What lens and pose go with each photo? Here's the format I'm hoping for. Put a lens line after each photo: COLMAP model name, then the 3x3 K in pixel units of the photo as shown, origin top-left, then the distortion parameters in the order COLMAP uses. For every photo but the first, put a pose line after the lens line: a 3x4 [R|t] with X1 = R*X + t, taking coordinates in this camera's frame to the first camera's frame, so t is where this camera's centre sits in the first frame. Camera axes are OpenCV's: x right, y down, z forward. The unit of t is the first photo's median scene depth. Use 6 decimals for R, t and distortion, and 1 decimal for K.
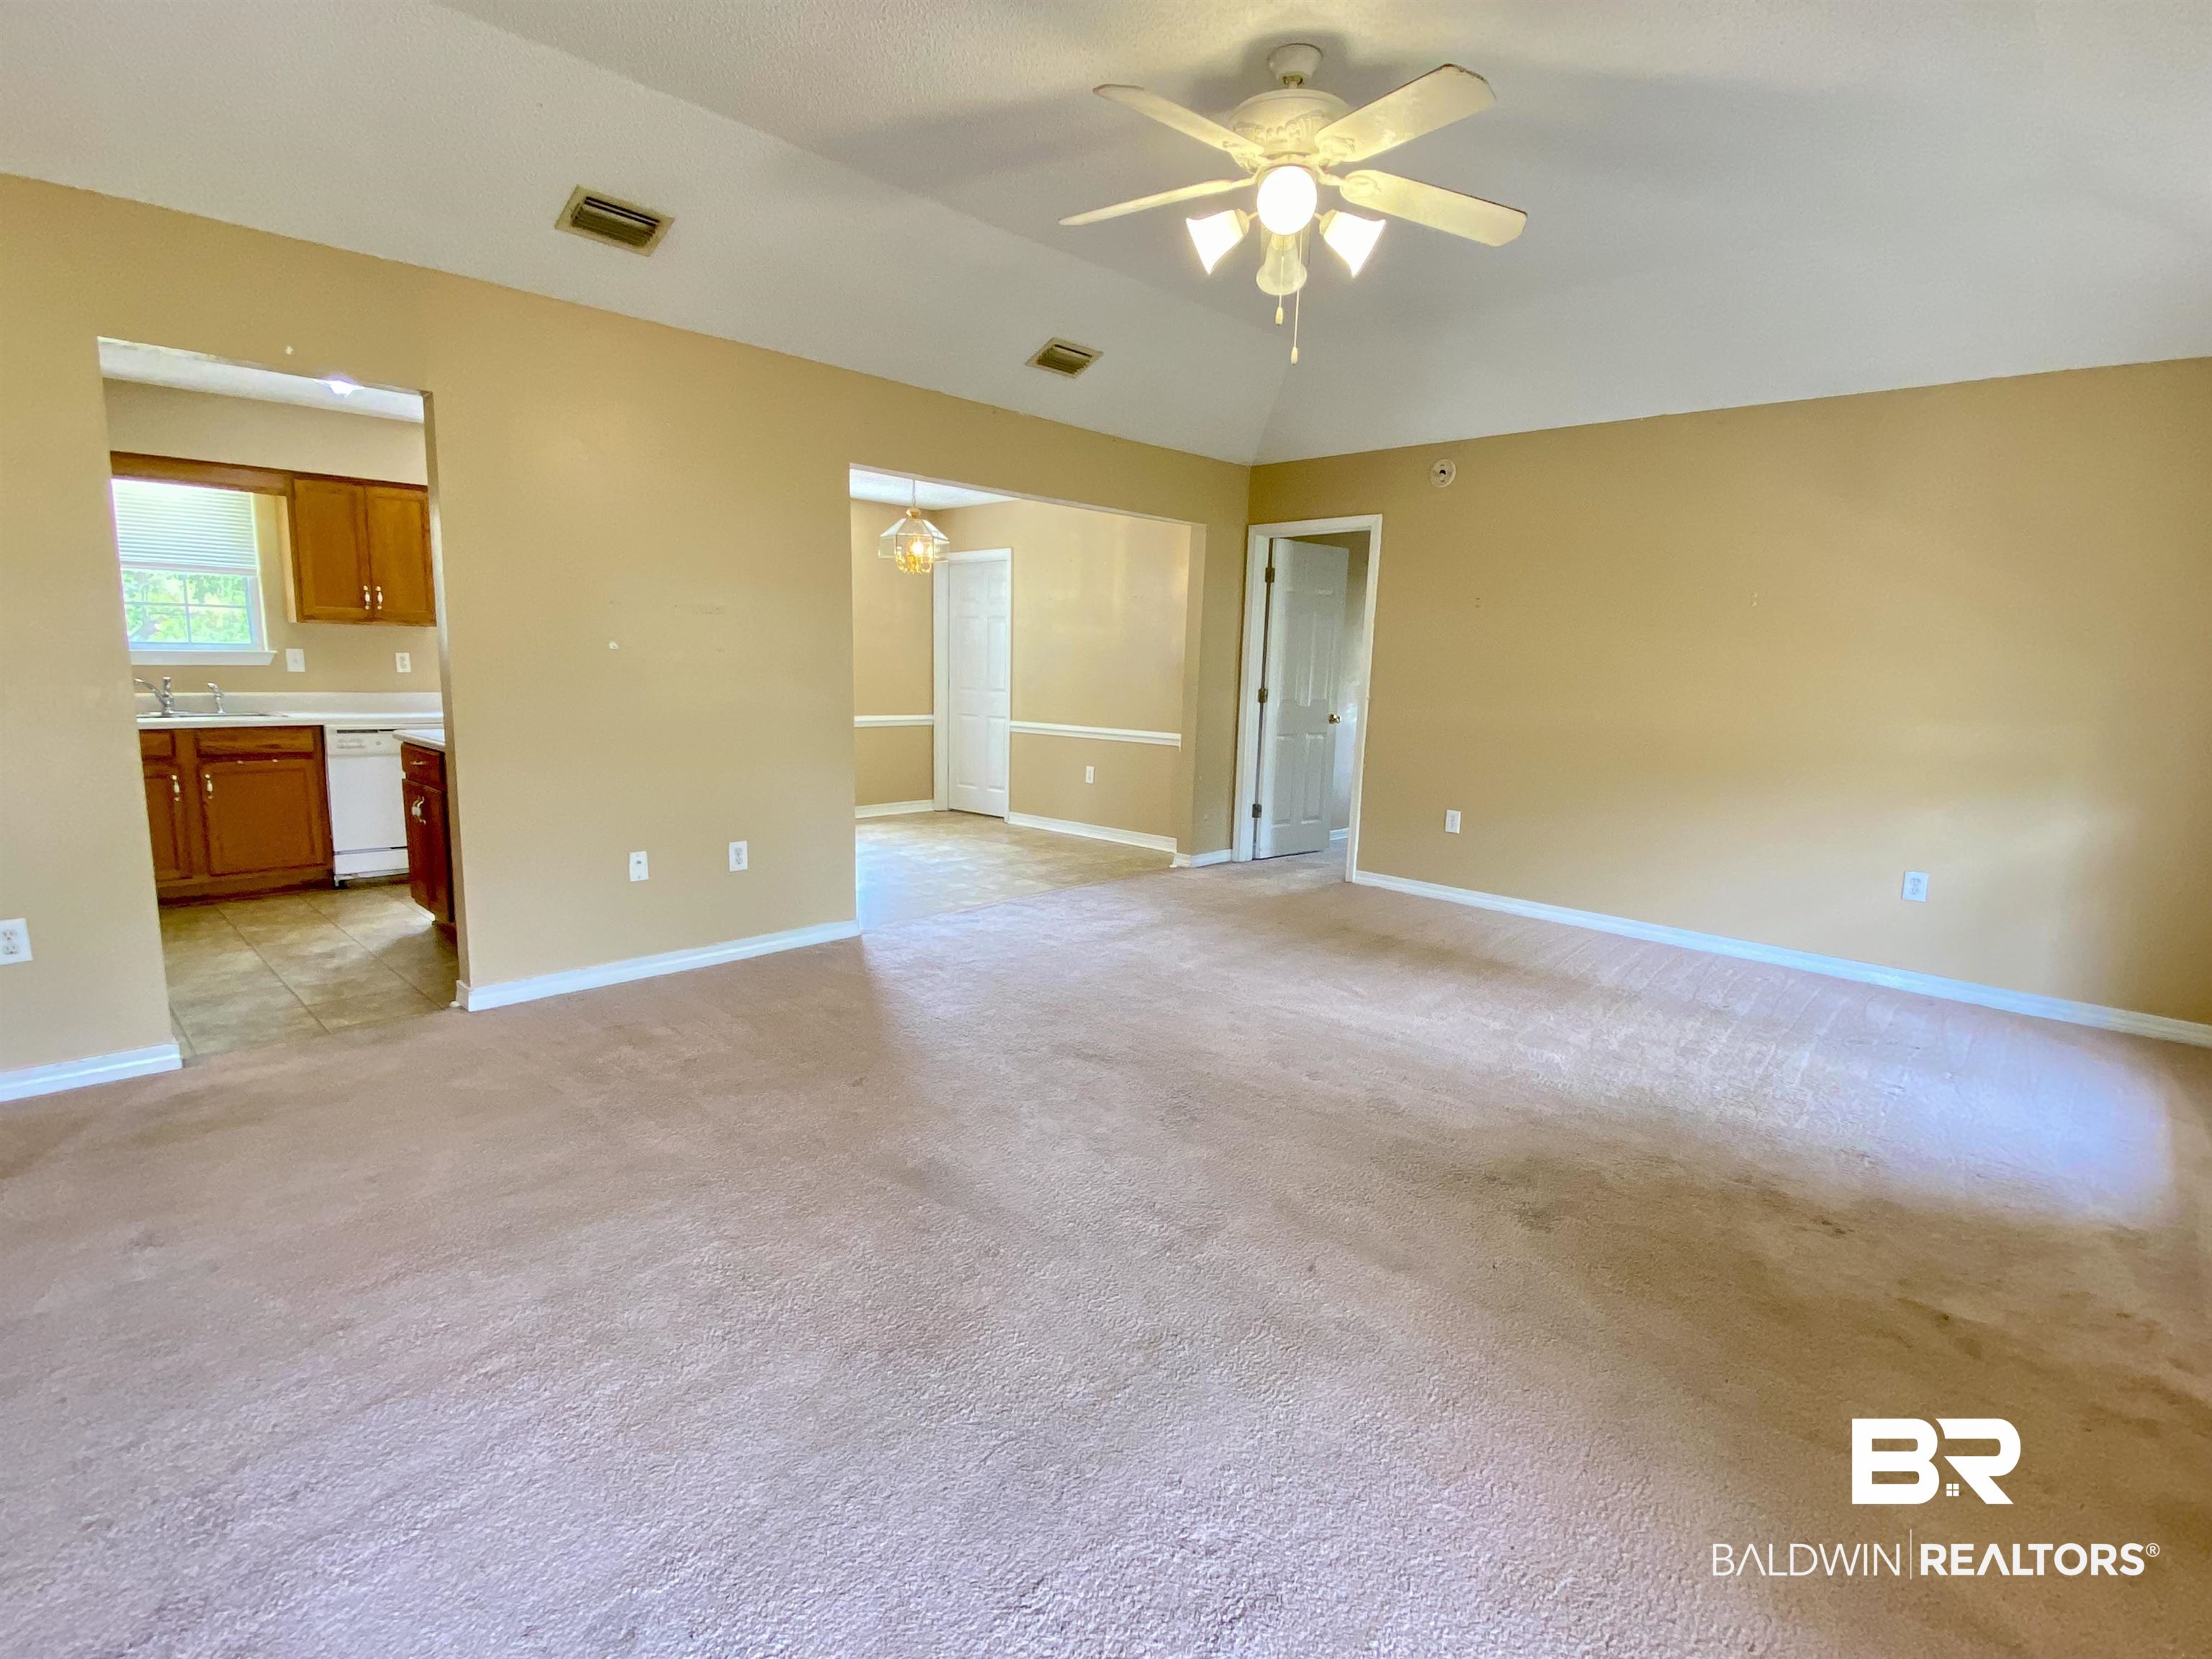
lens RADIAL K [[1062.3, 0, 1106.0], [0, 1062.3, 829.5], [0, 0, 1]] dist [0.033273, -0.023827]
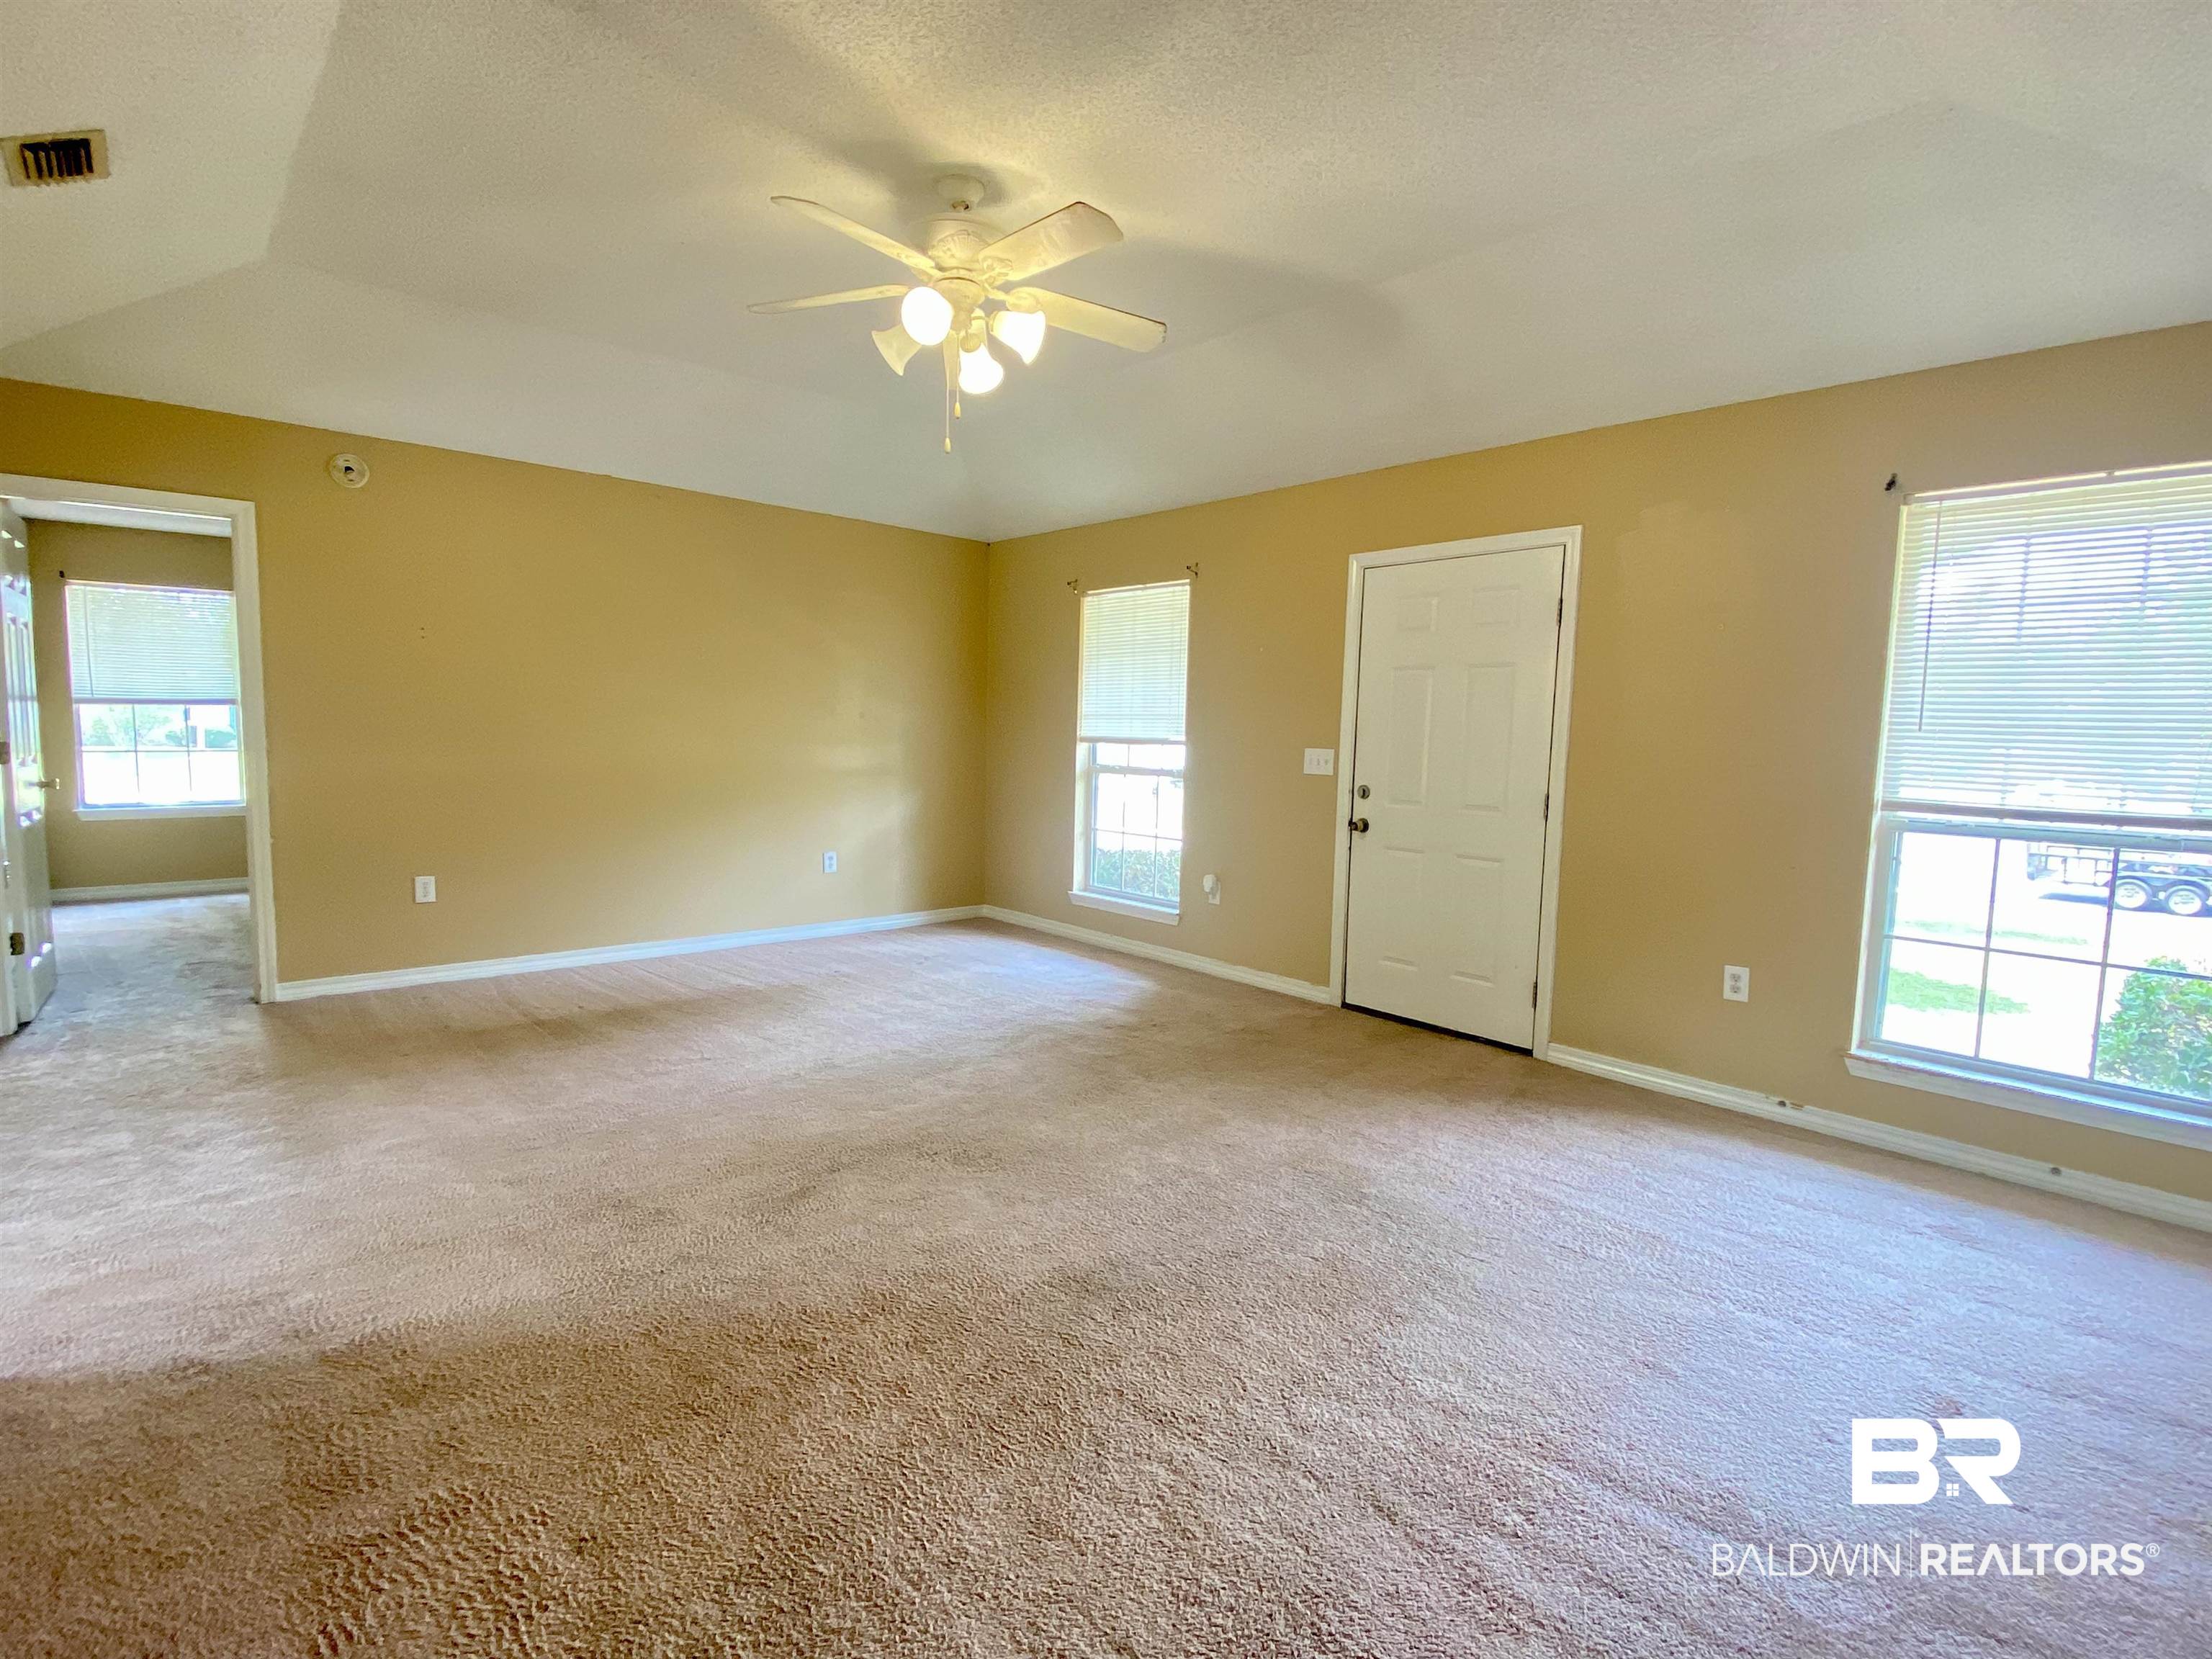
lens RADIAL K [[1062.3, 0, 1106.0], [0, 1062.3, 829.5], [0, 0, 1]] dist [0.033273, -0.023827]
pose [[0.078047, -0.124876, 0.989098, -0.658633], [0.140119, 0.983650, 0.113132, -0.105908], [-0.987054, 0.129762, 0.094268, 0.541365]]
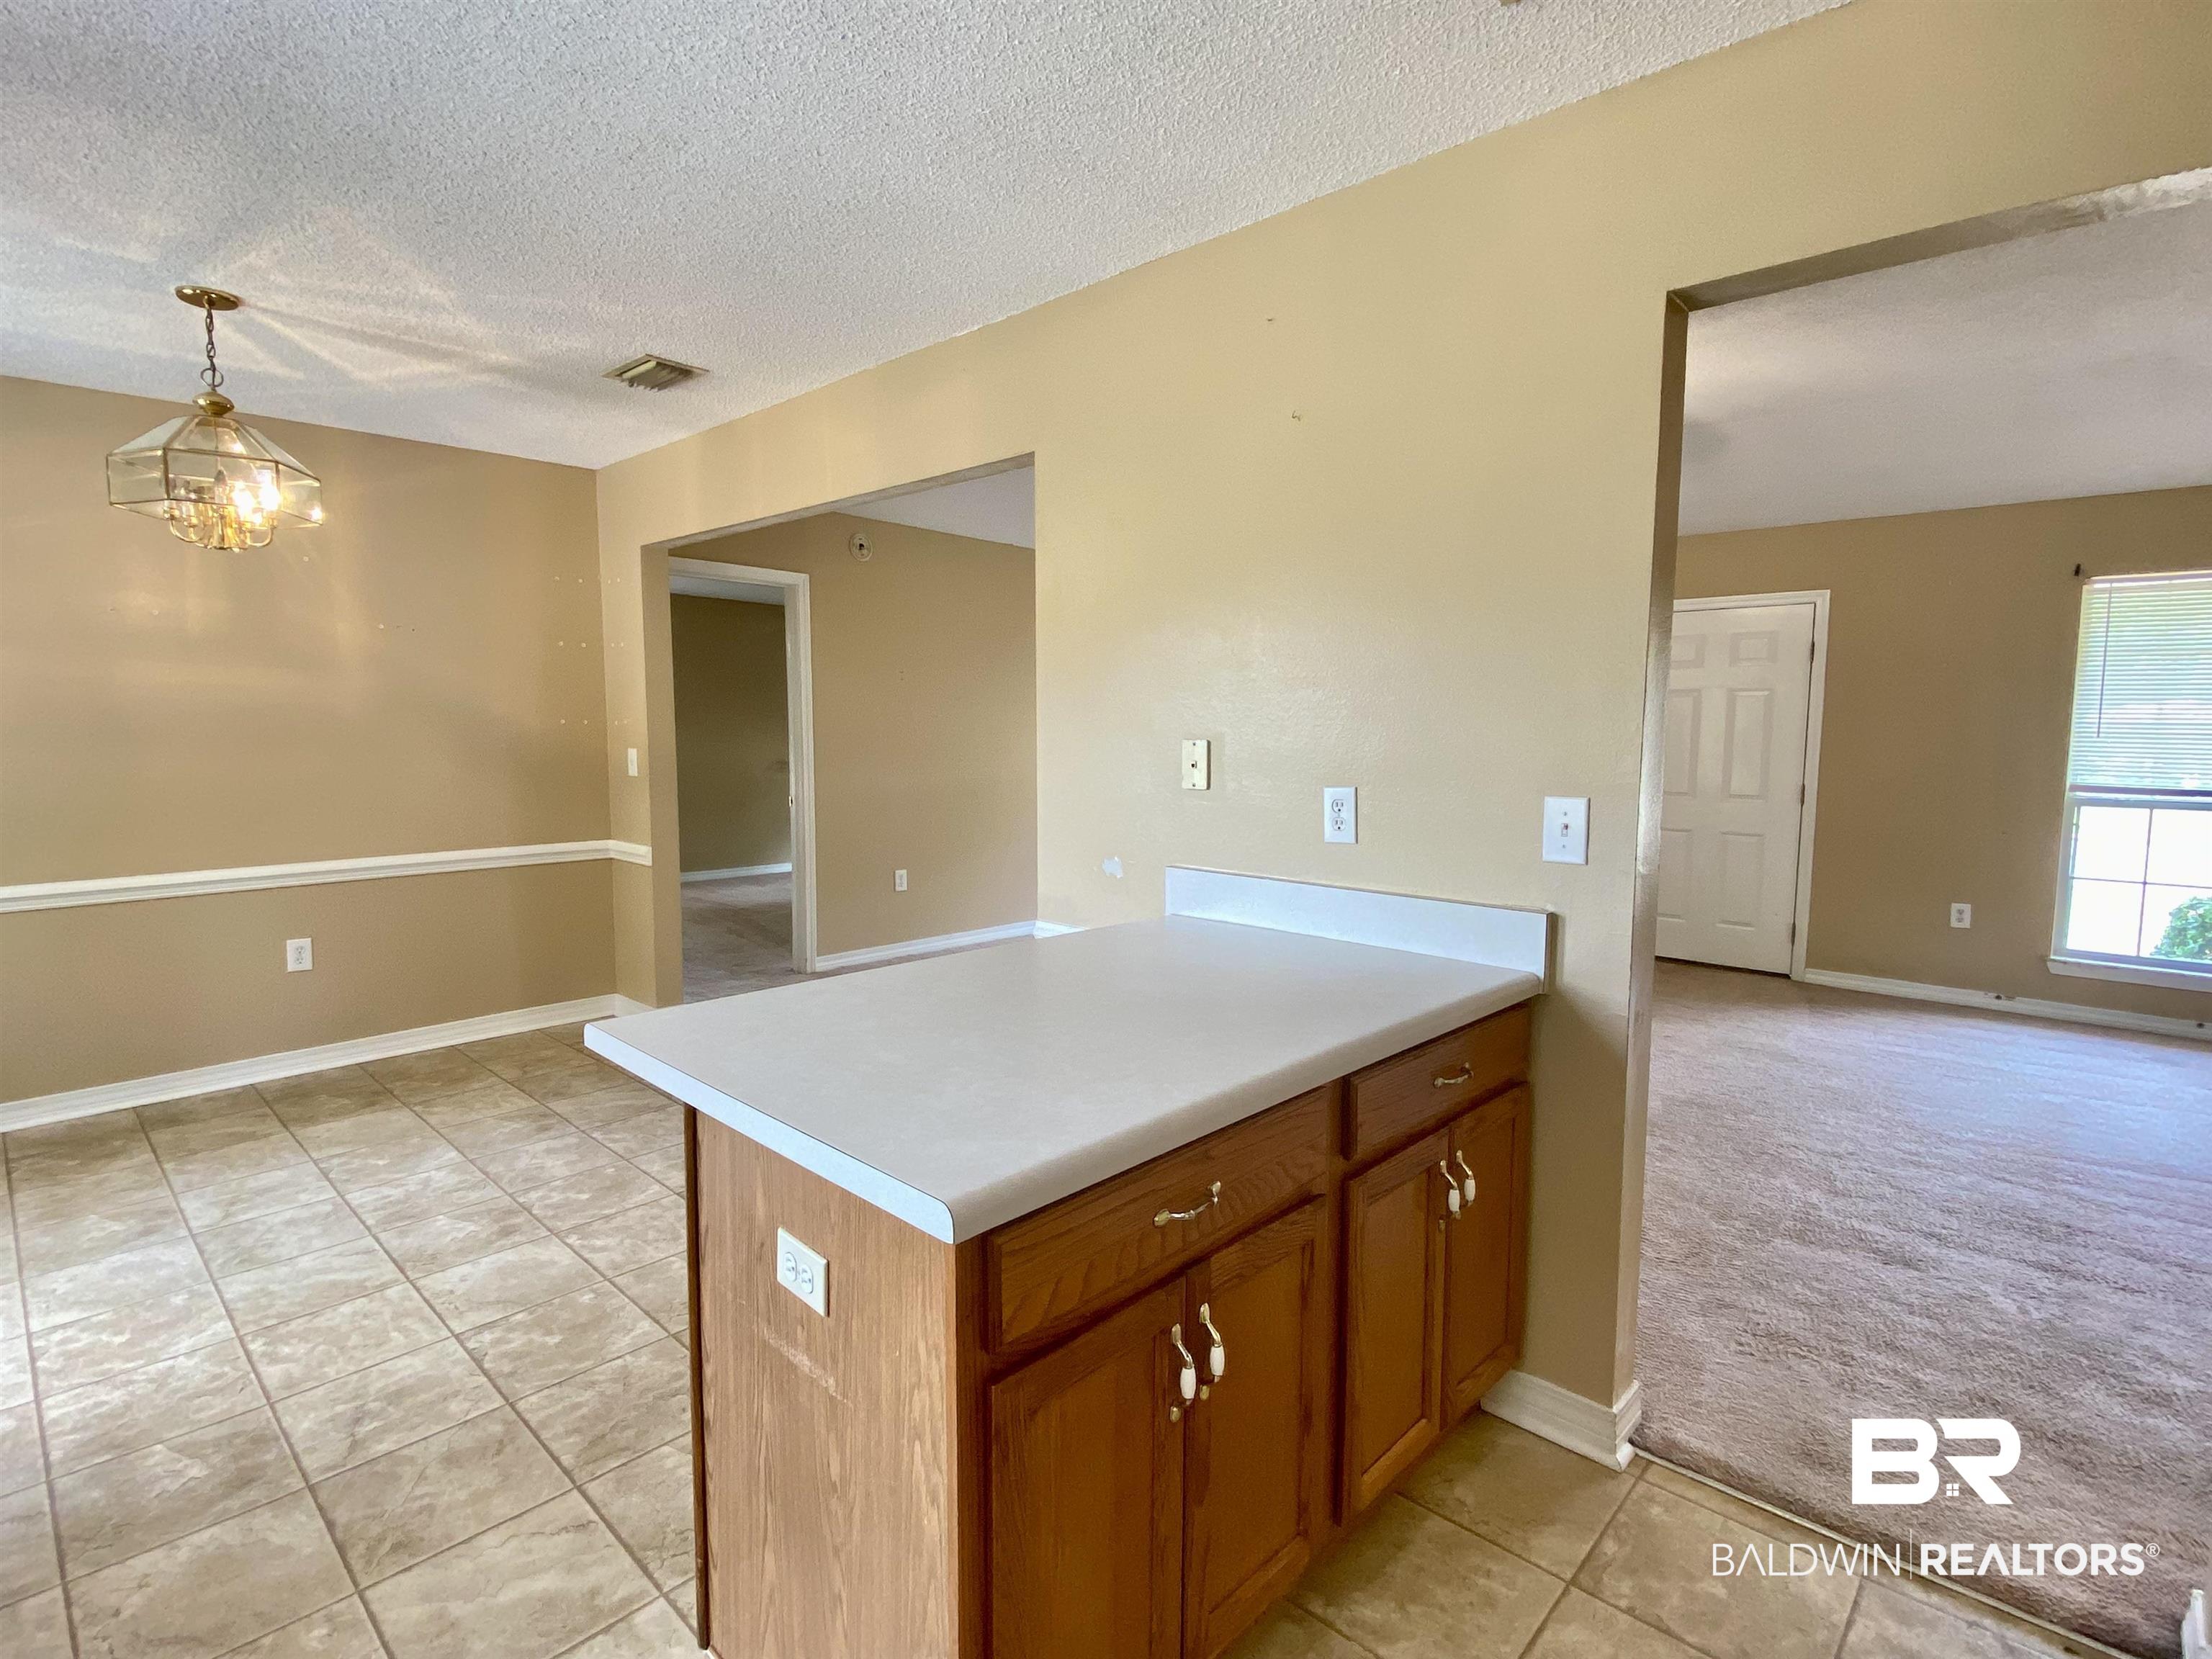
lens RADIAL K [[1088.7, 0, 1106.0], [0, 1088.7, 829.5], [0, 0, 1]] dist [-0.001427, -0.001188]
pose [[-0.005882, -0.130553, 0.991424, -1.035020], [0.155595, 0.979246, 0.129873, -0.239377], [-0.987803, 0.155024, 0.014554, 1.134332]]
